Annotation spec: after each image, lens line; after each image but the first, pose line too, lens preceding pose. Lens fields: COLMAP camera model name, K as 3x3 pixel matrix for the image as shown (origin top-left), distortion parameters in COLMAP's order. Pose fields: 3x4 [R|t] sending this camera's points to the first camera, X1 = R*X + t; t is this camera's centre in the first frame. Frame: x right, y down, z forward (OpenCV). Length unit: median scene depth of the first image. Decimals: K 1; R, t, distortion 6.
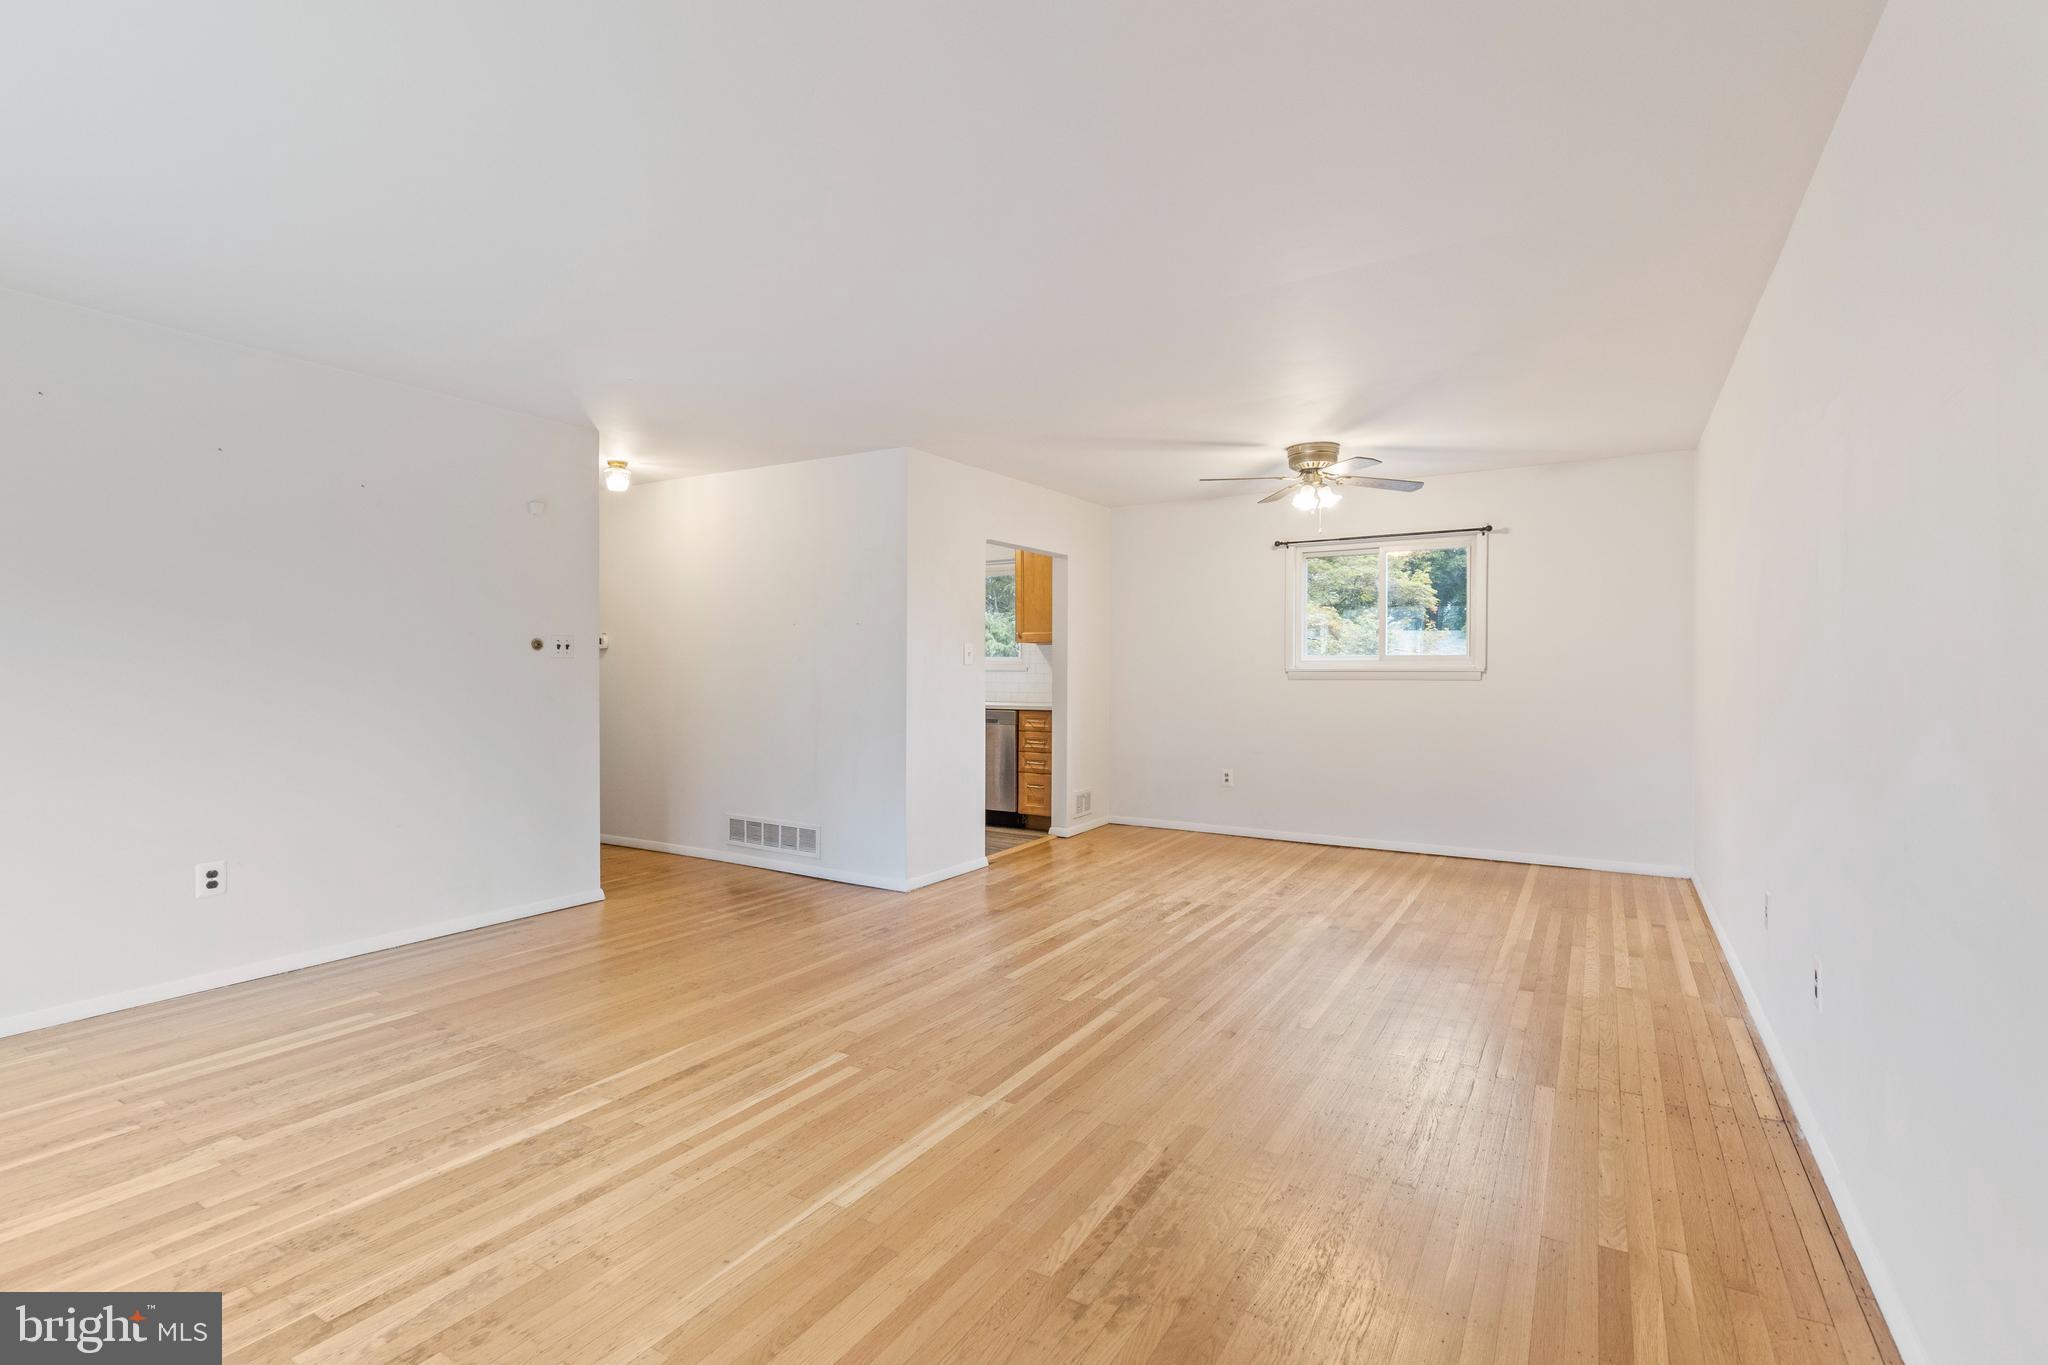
lens RADIAL K [[930.9, 0, 1027.2], [0, 930.9, 686.3], [0, 0, 1]] dist [0.008706, -0.000843]
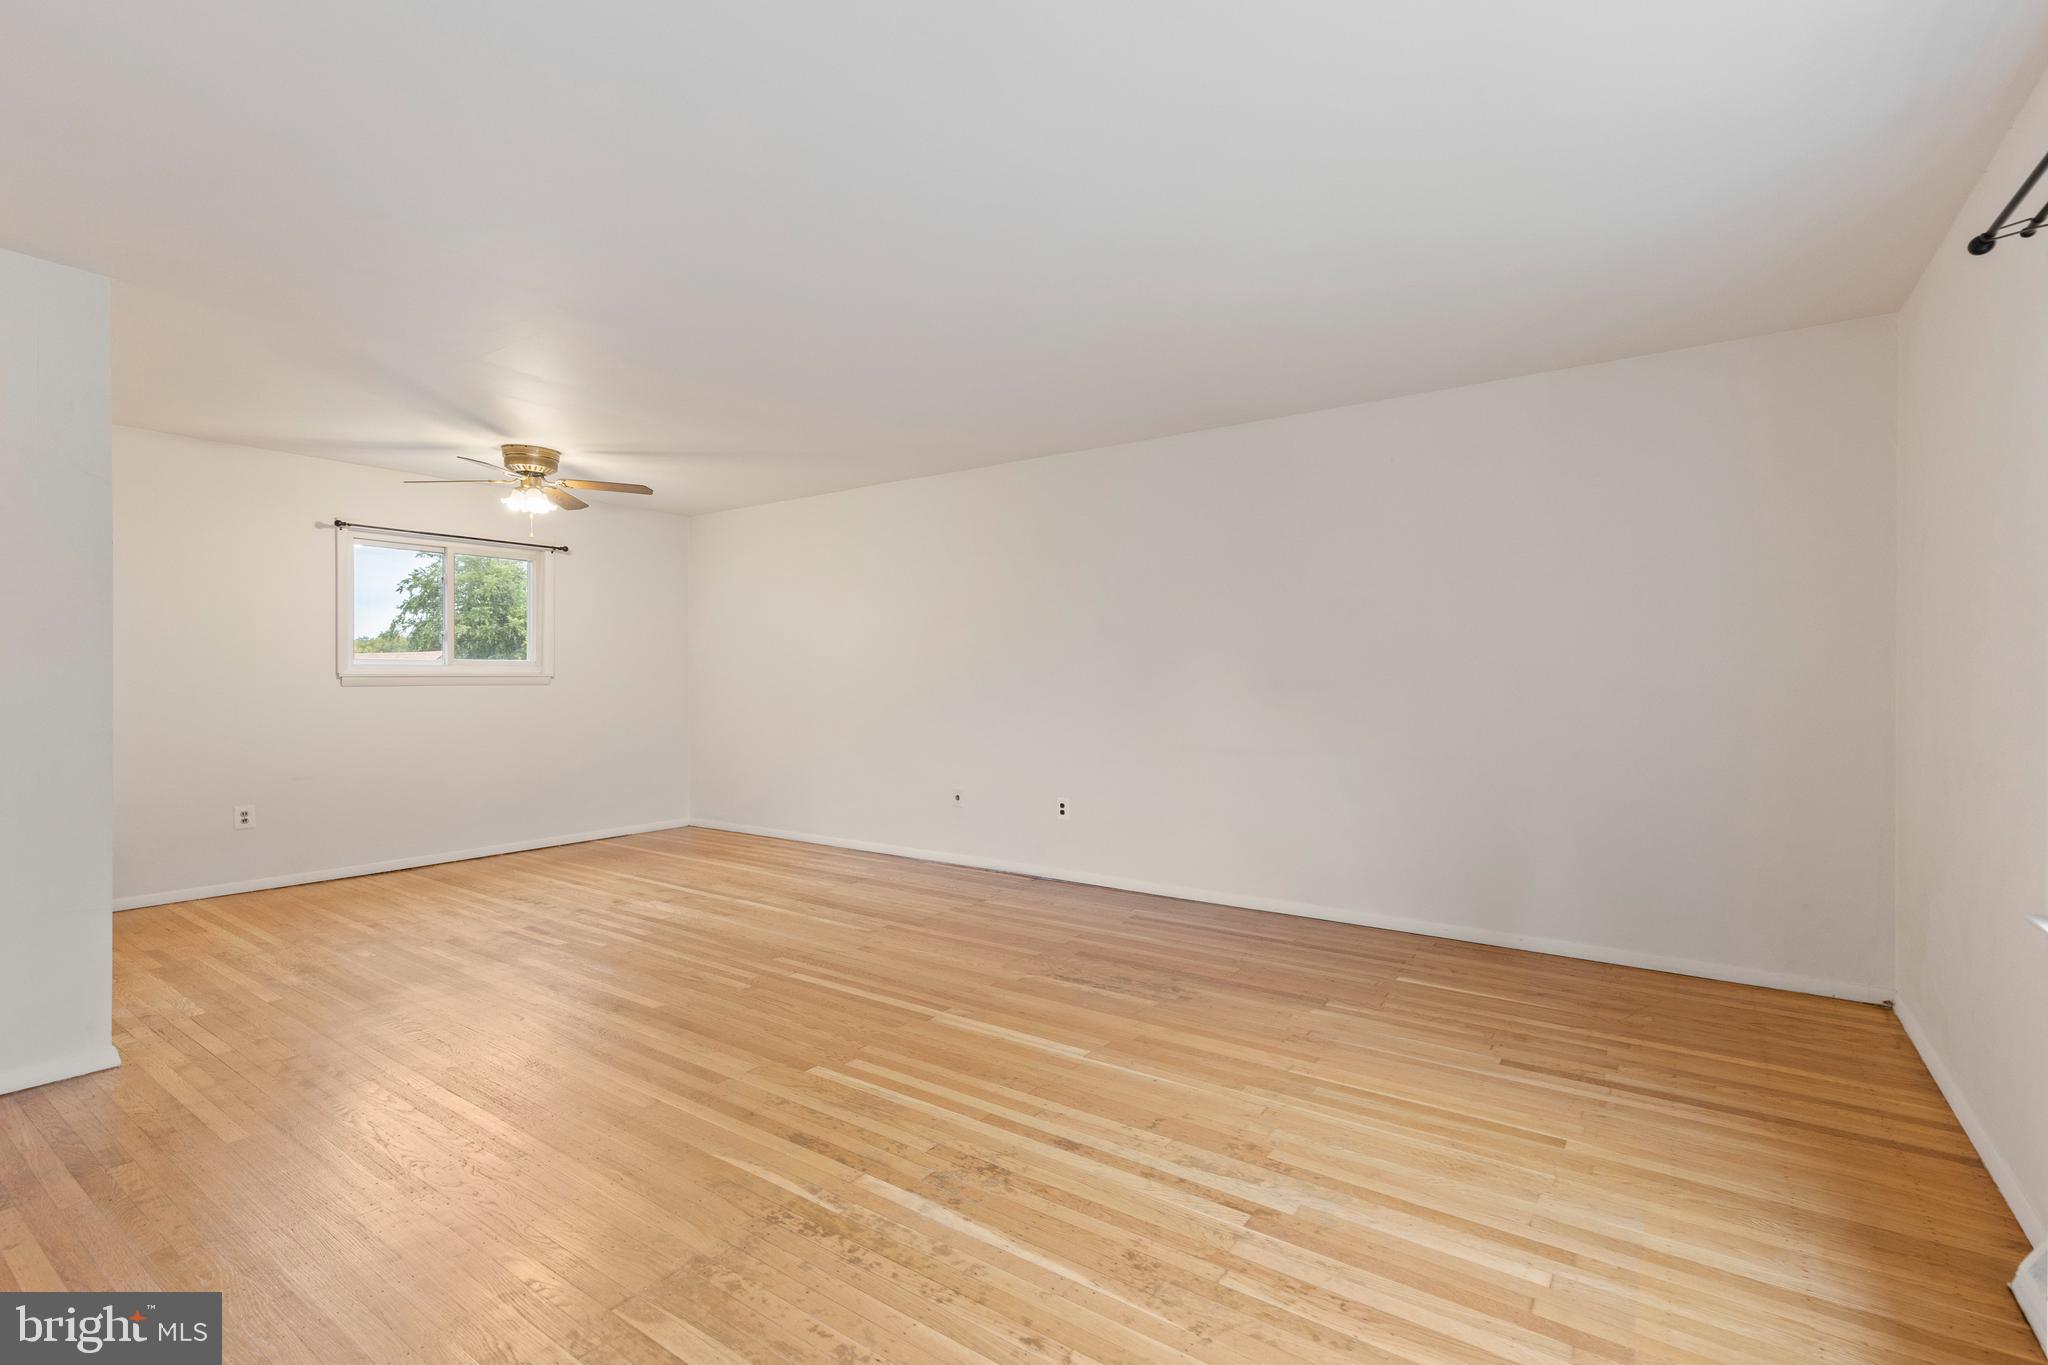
lens RADIAL K [[930.9, 0, 1035.2], [0, 930.9, 696.8], [0, 0, 1]] dist [0.008706, -0.000843]
pose [[0.069384, -0.020171, 0.997386, -1.166990], [0.017609, 0.999665, 0.018992, -0.007177], [-0.997435, 0.016246, 0.069716, 0.709862]]
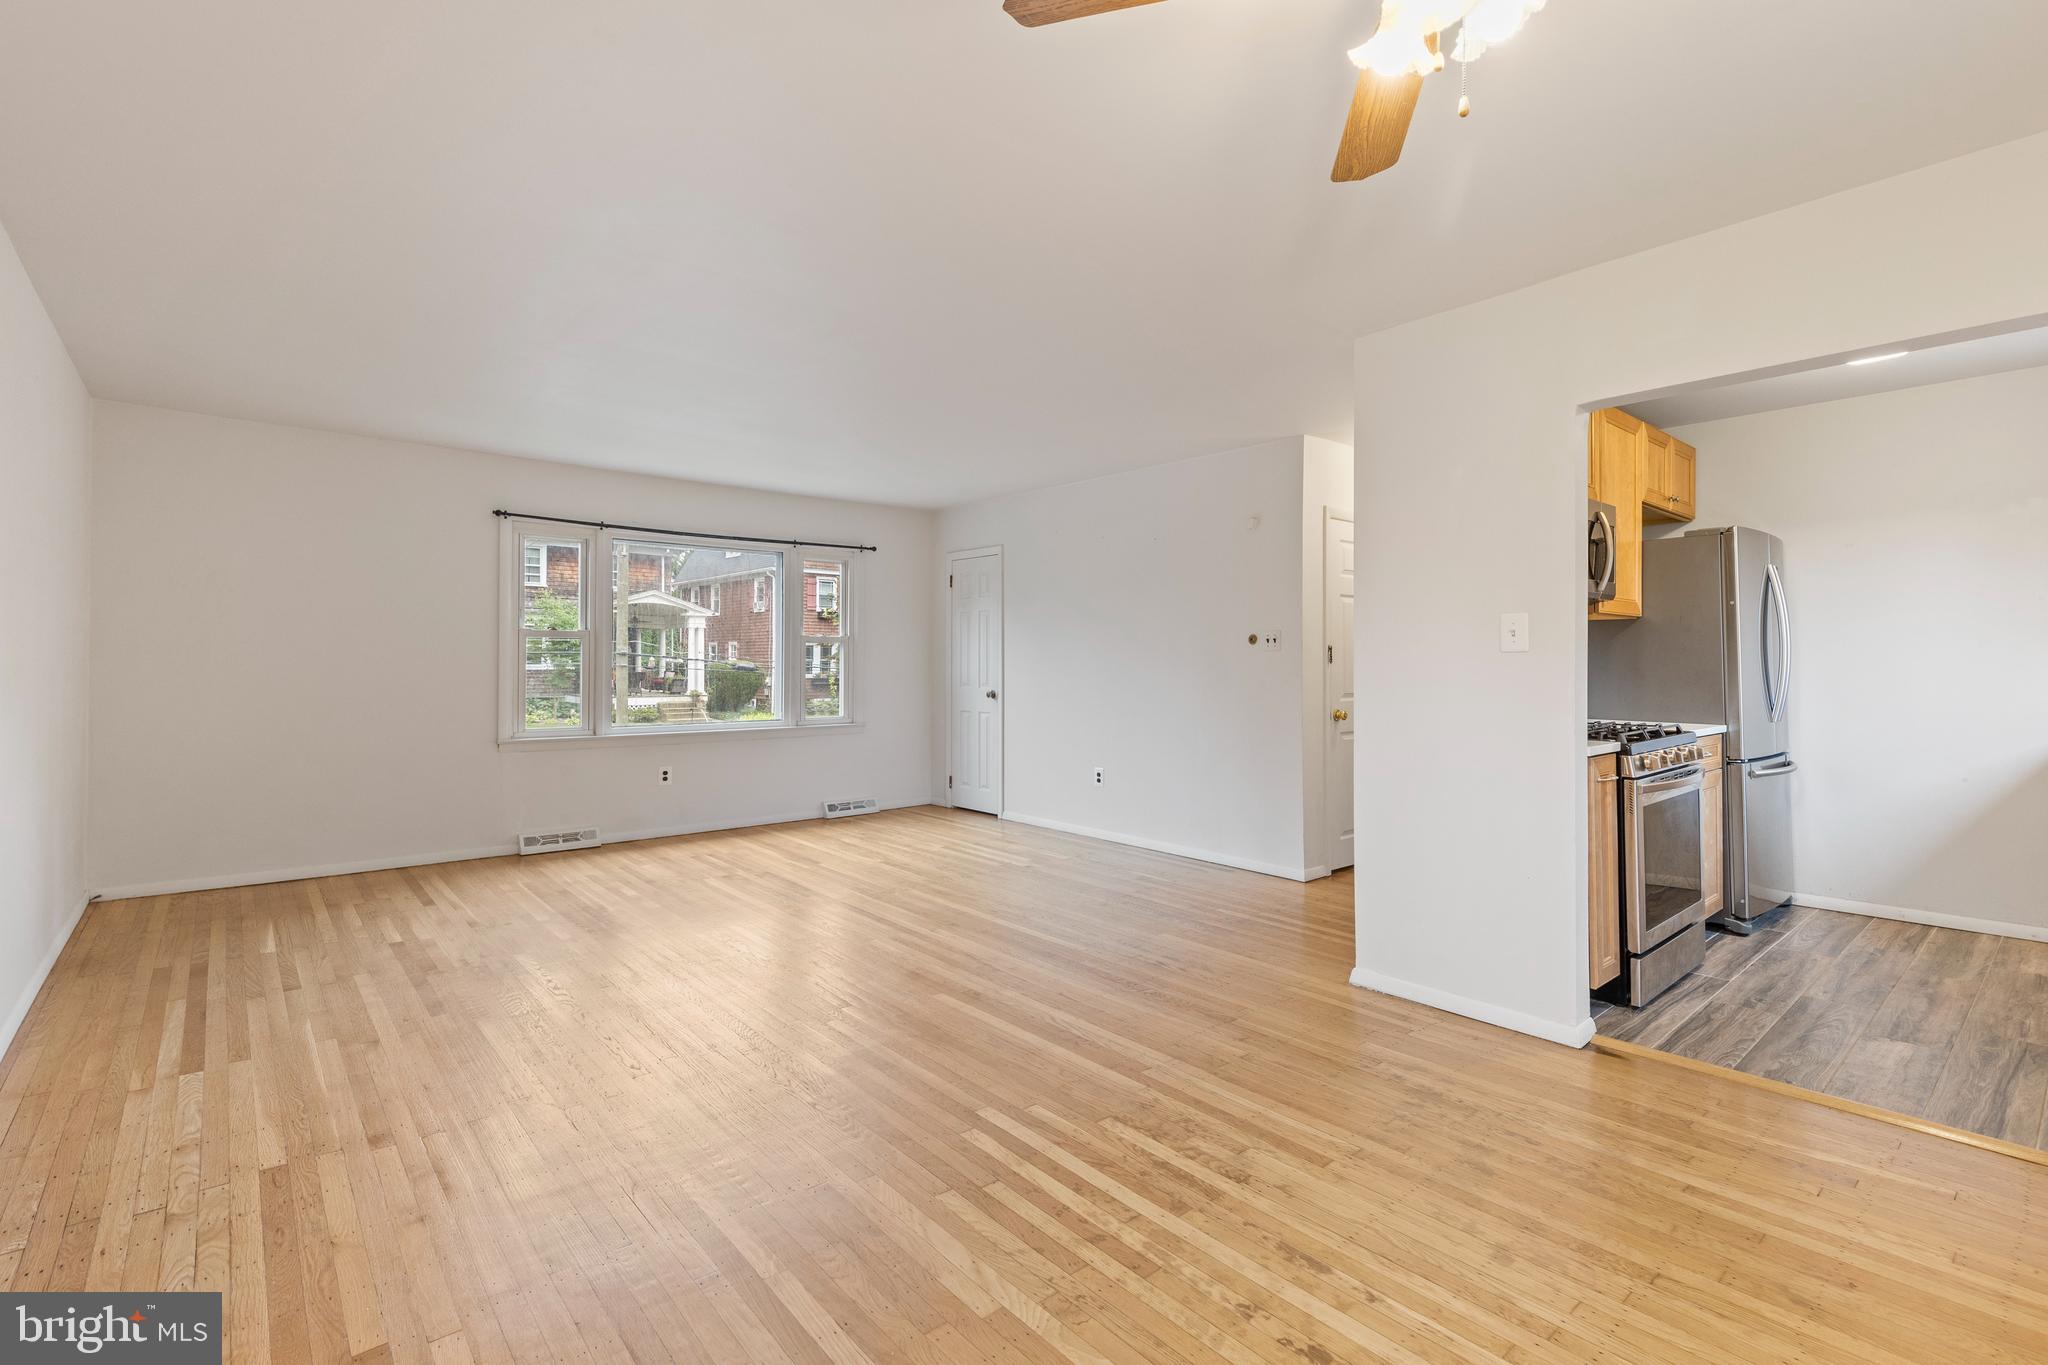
lens RADIAL K [[930.9, 0, 1049.5], [0, 930.9, 649.3], [0, 0, 1]] dist [0.008706, -0.000843]
pose [[-0.292485, -0.011593, -0.956200, 1.065627], [-0.016866, 0.999834, -0.006963, -0.031453], [0.956121, 0.014091, -0.292632, 1.750169]]
